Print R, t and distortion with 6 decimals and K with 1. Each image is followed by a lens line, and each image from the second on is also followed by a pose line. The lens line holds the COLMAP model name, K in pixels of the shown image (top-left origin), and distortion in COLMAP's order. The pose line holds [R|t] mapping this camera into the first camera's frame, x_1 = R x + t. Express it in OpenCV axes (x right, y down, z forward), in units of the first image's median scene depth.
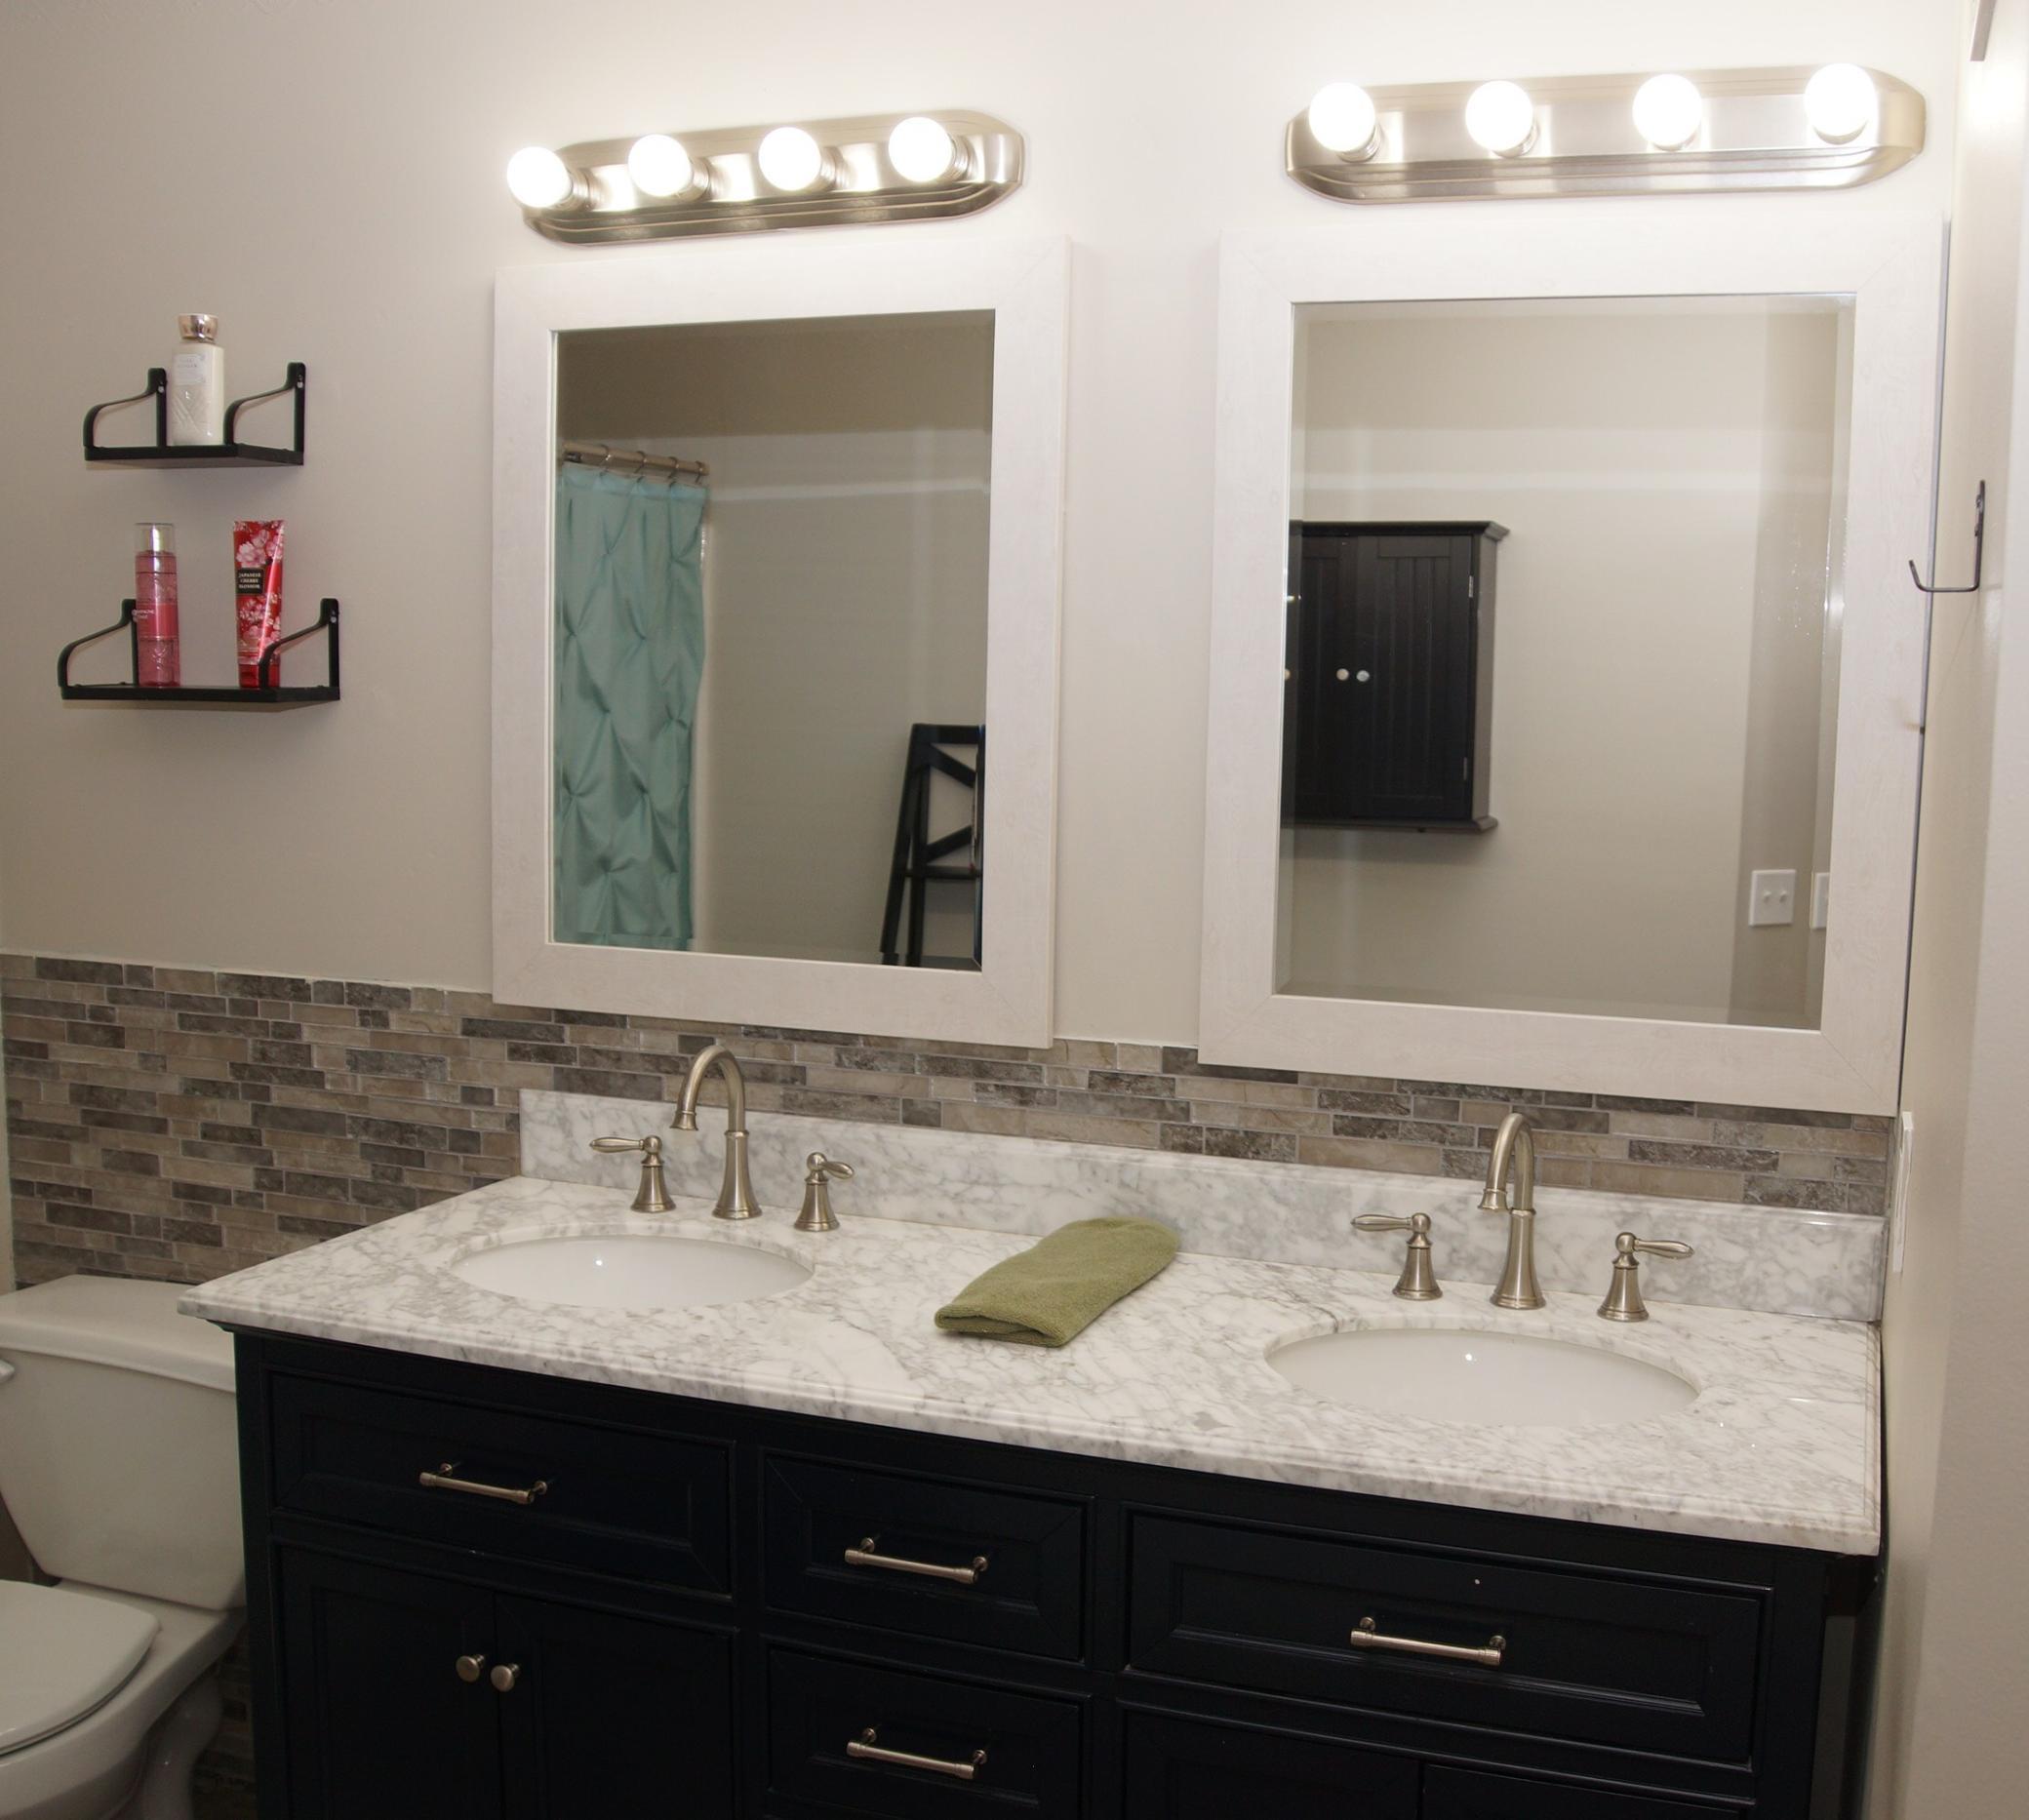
lens RADIAL K [[2257.1, 0, 1016.2], [0, 2257.1, 832.1], [0, 0, 1]] dist [-0.121199, 0.022522]
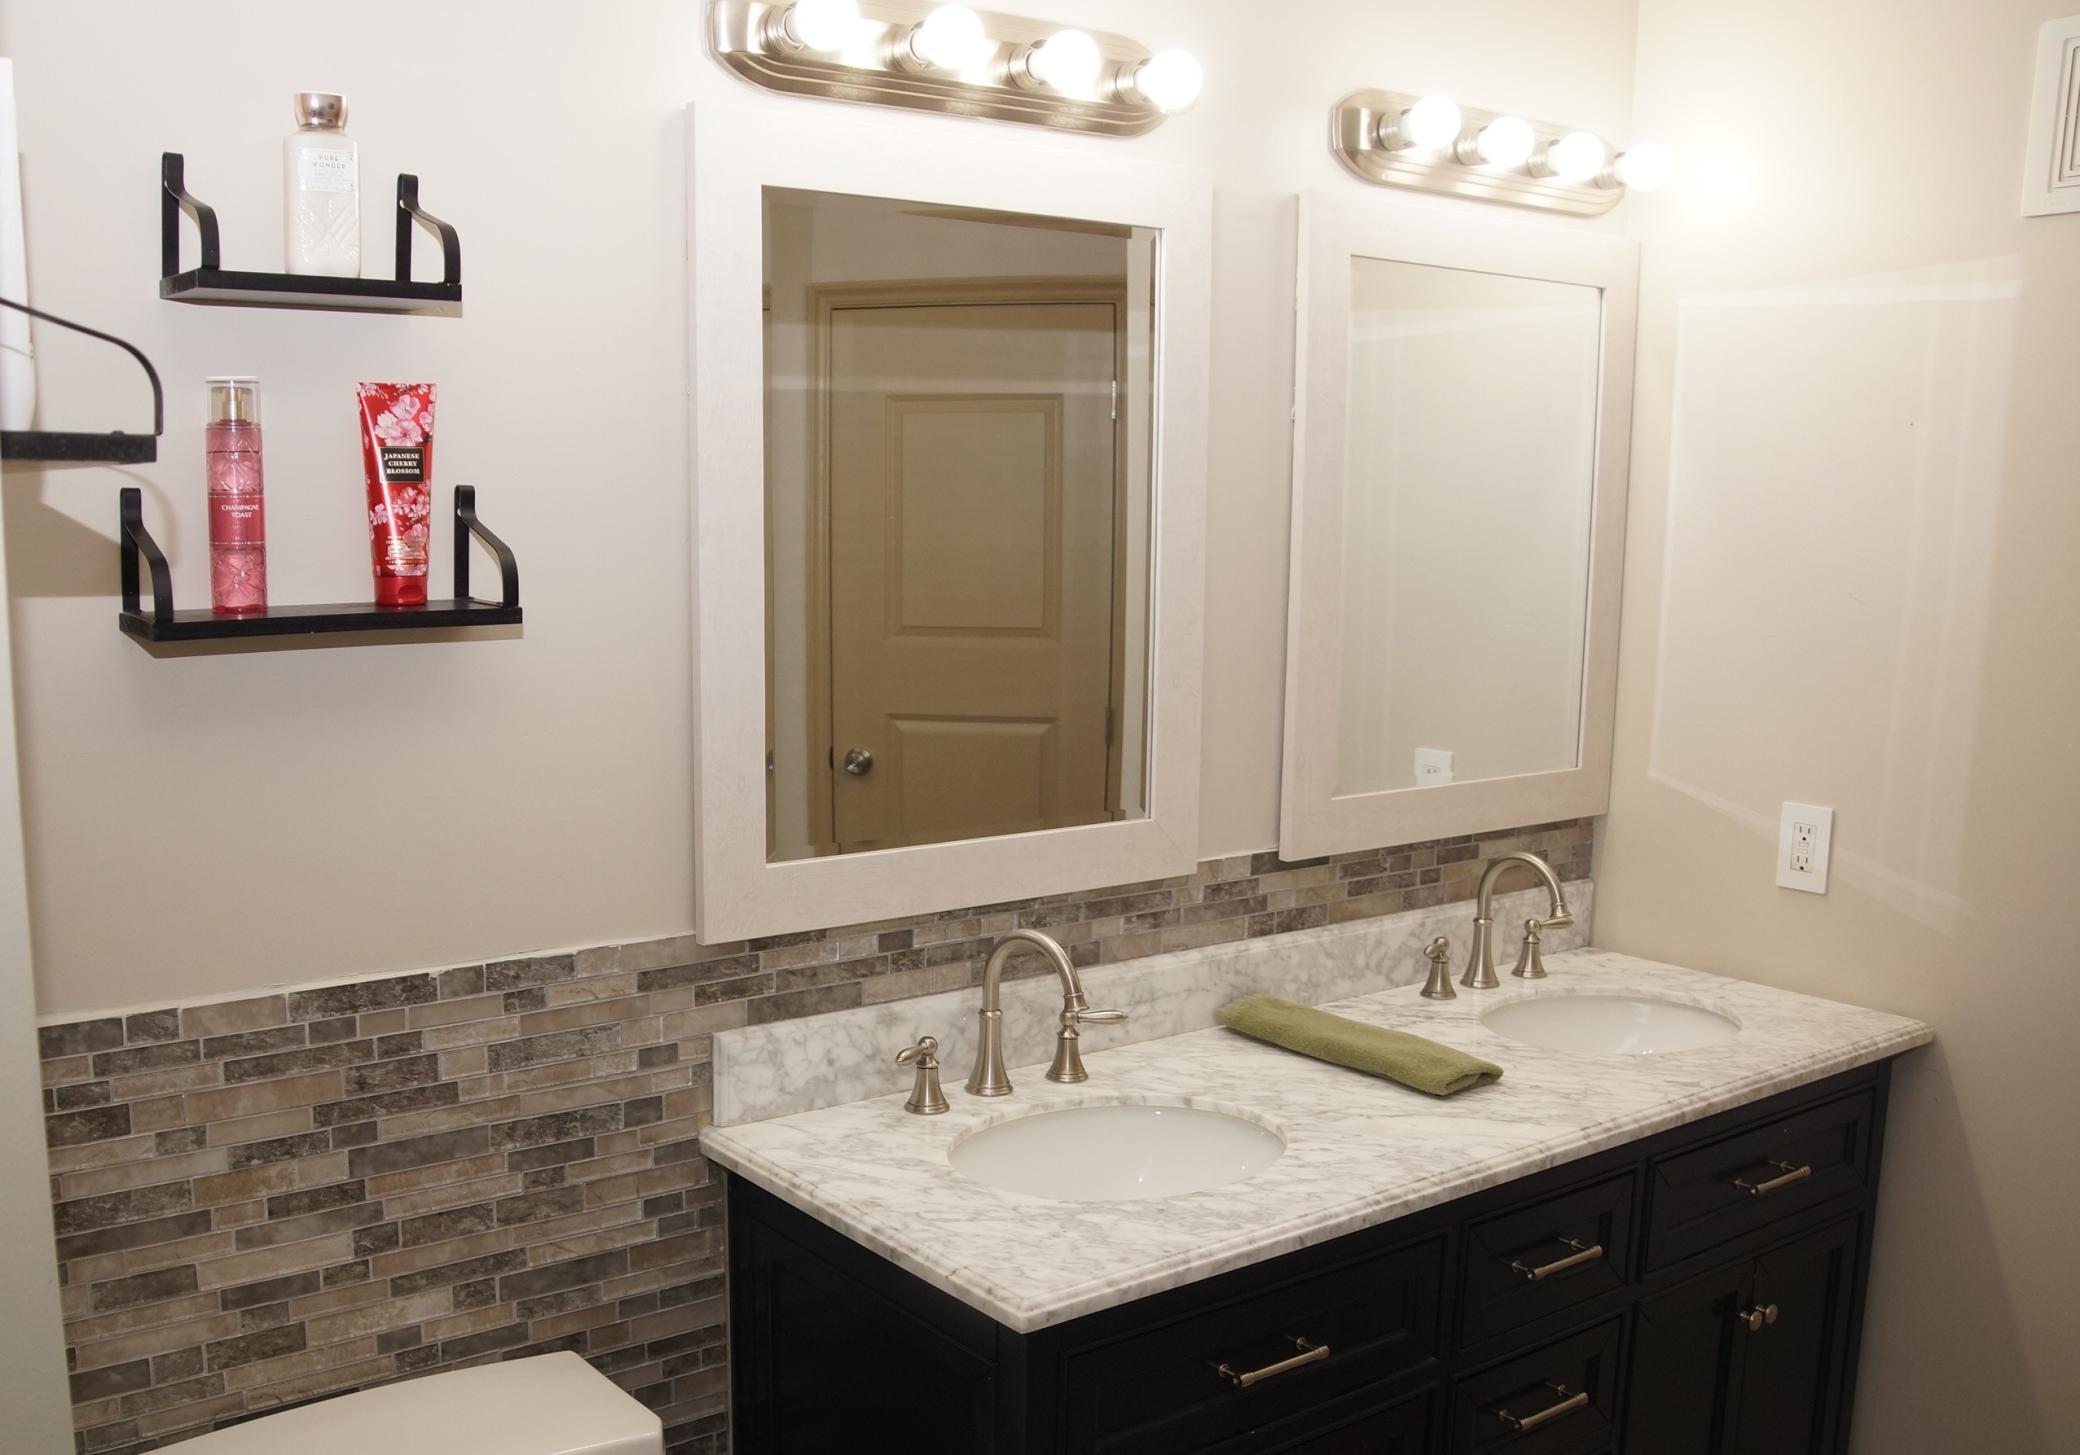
lens RADIAL K [[2029.0, 0, 1040.0], [0, 2029.0, 727.5], [0, 0, 1]] dist [-0.104445, -0.009522]
pose [[0.527185, -0.116042, 0.841790, -0.828498], [0.057207, 0.993231, 0.101091, -0.083095], [-0.847823, -0.005137, 0.530255, 0.462738]]
